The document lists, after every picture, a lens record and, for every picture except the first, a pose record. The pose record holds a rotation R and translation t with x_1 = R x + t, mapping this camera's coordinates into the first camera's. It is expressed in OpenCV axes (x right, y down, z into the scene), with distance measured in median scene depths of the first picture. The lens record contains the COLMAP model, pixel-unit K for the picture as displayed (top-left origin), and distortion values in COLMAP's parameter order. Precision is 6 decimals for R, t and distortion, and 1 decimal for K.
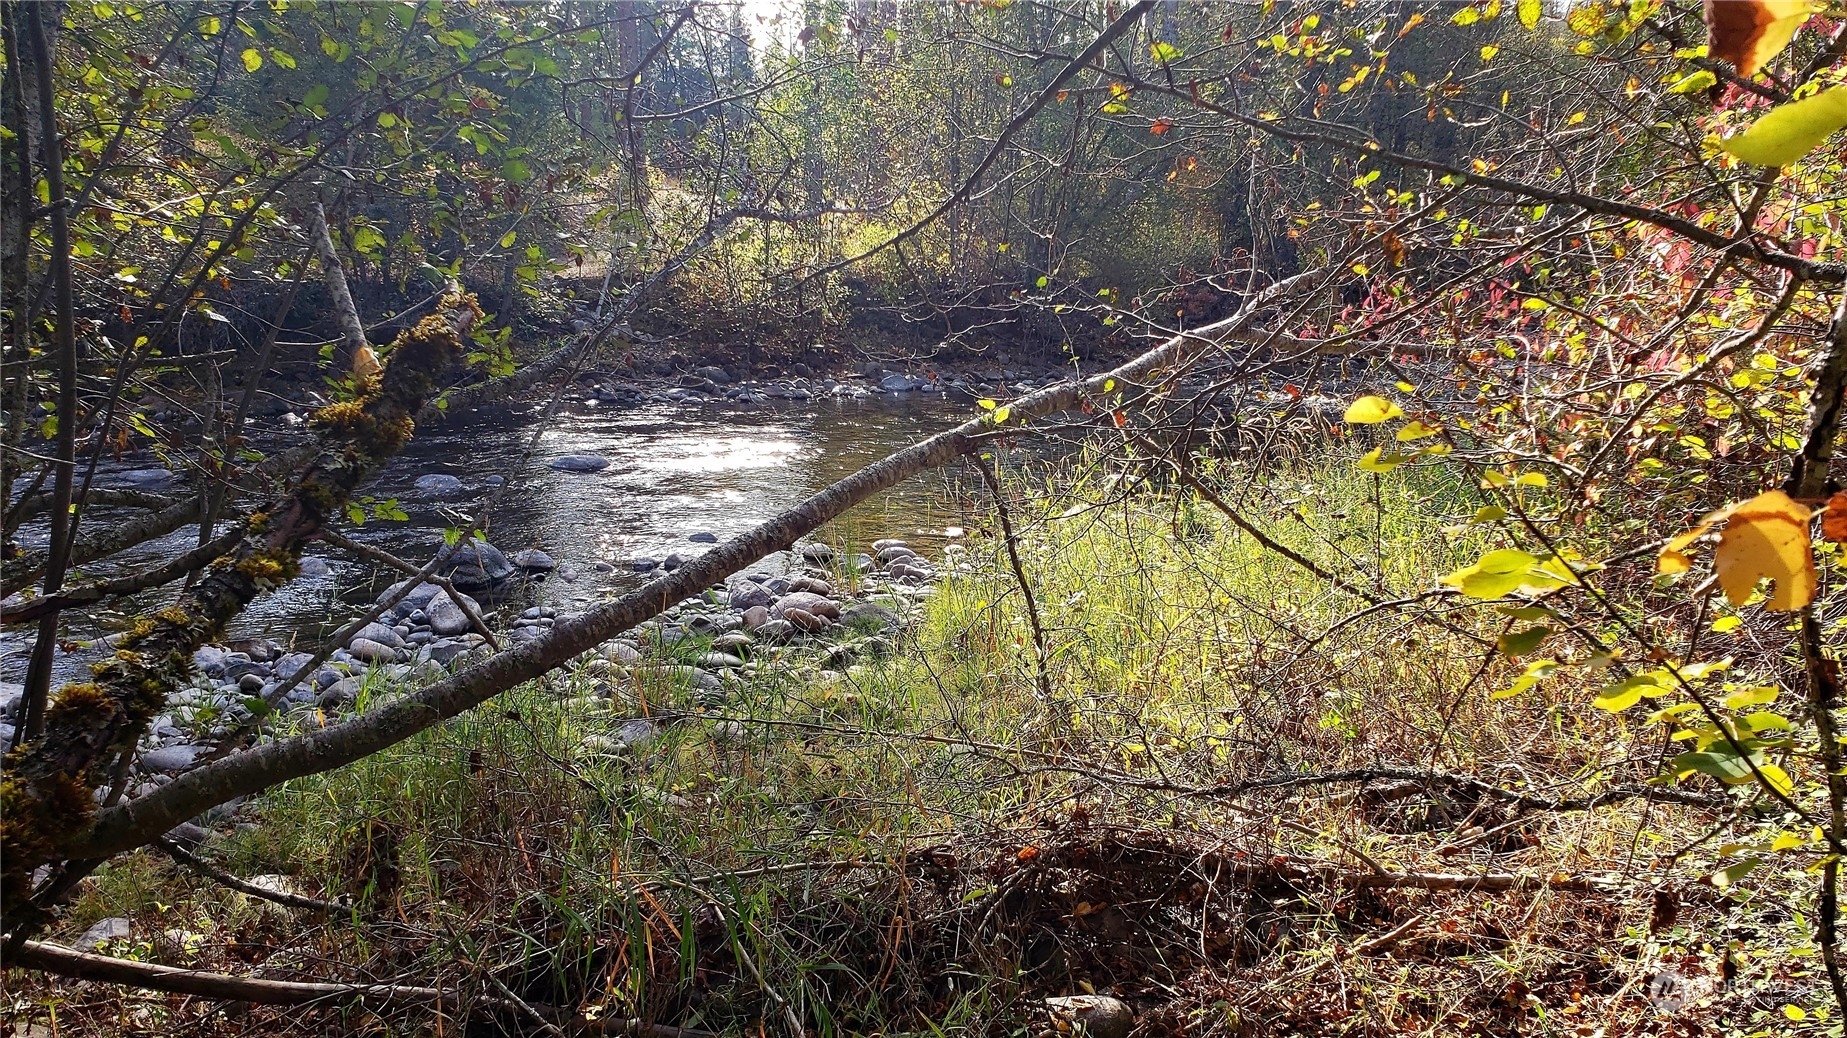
lens RADIAL K [[1478.8, 0, 925.4], [0, 1478.8, 531.3], [0, 0, 1]] dist [0.002417, 0.054459]
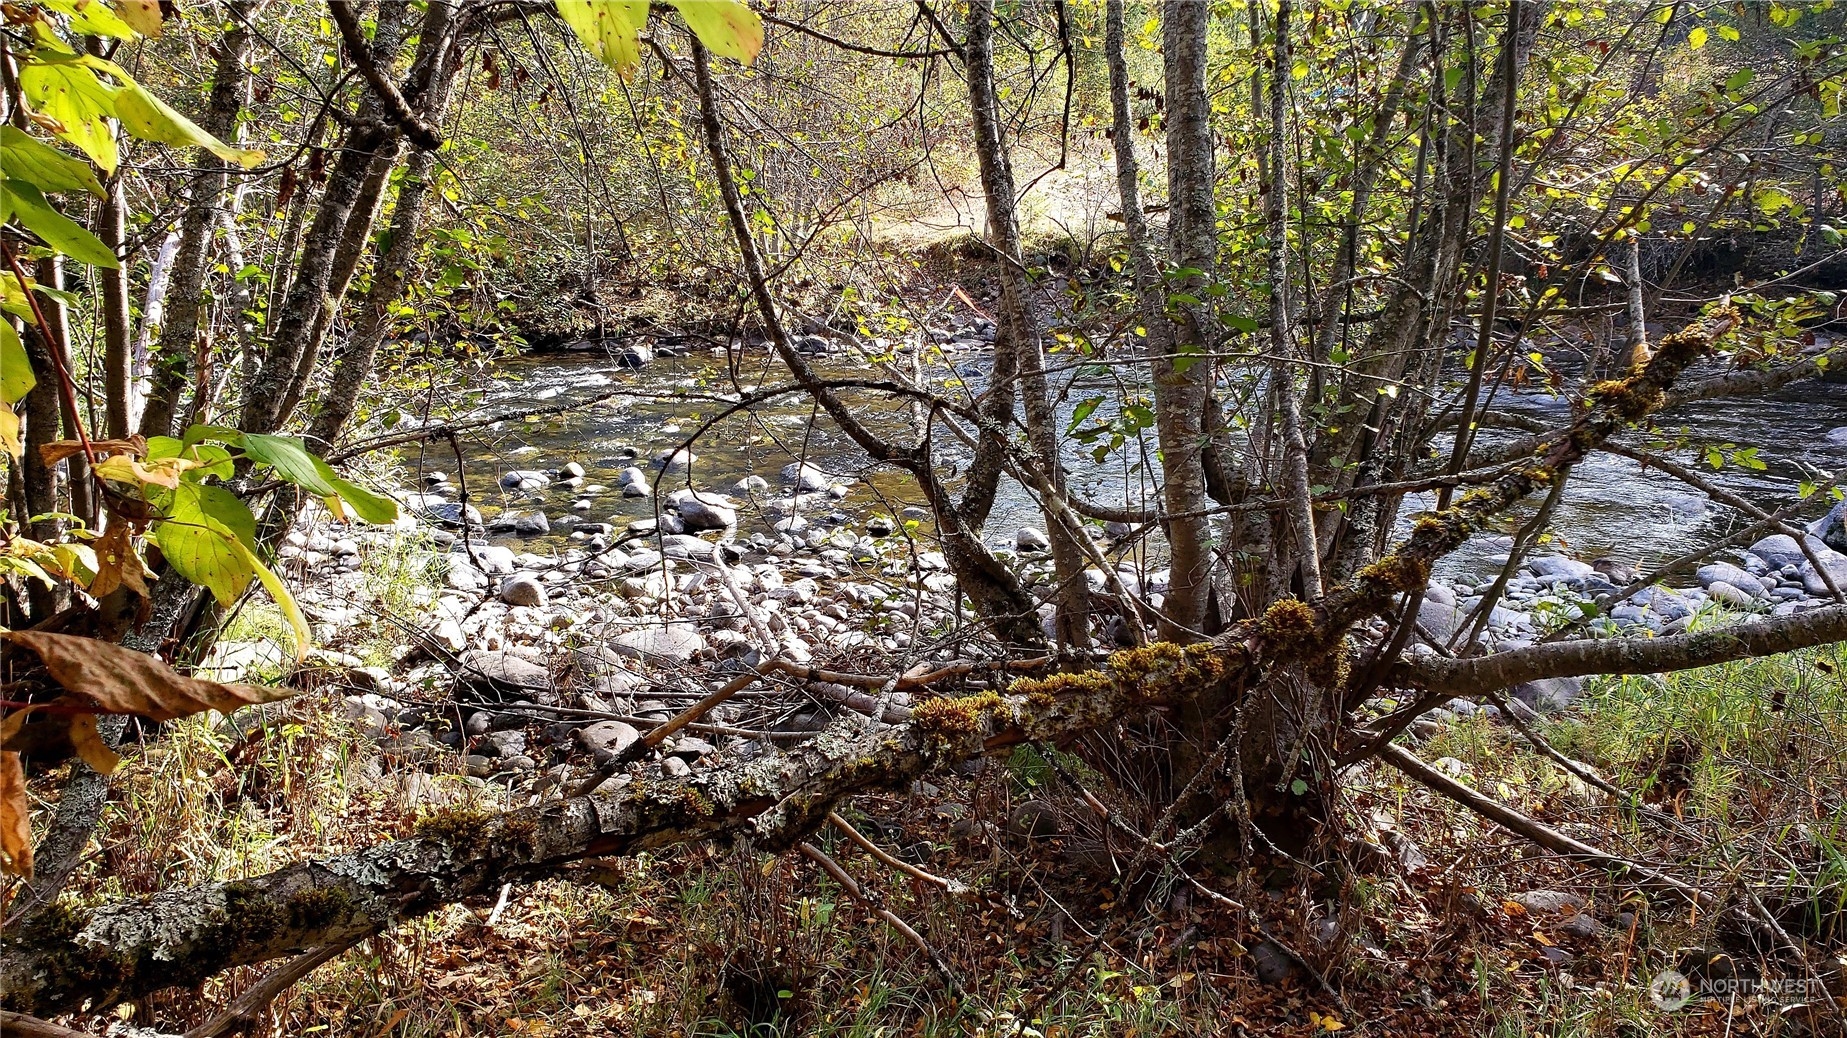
lens RADIAL K [[1478.8, 0, 925.4], [0, 1478.8, 531.3], [0, 0, 1]] dist [0.002417, 0.054459]
pose [[0.628052, 0.163476, -0.760807, 0.107232], [-0.127434, 0.986093, 0.106686, -0.001214], [0.767667, 0.029948, 0.640149, -0.162990]]
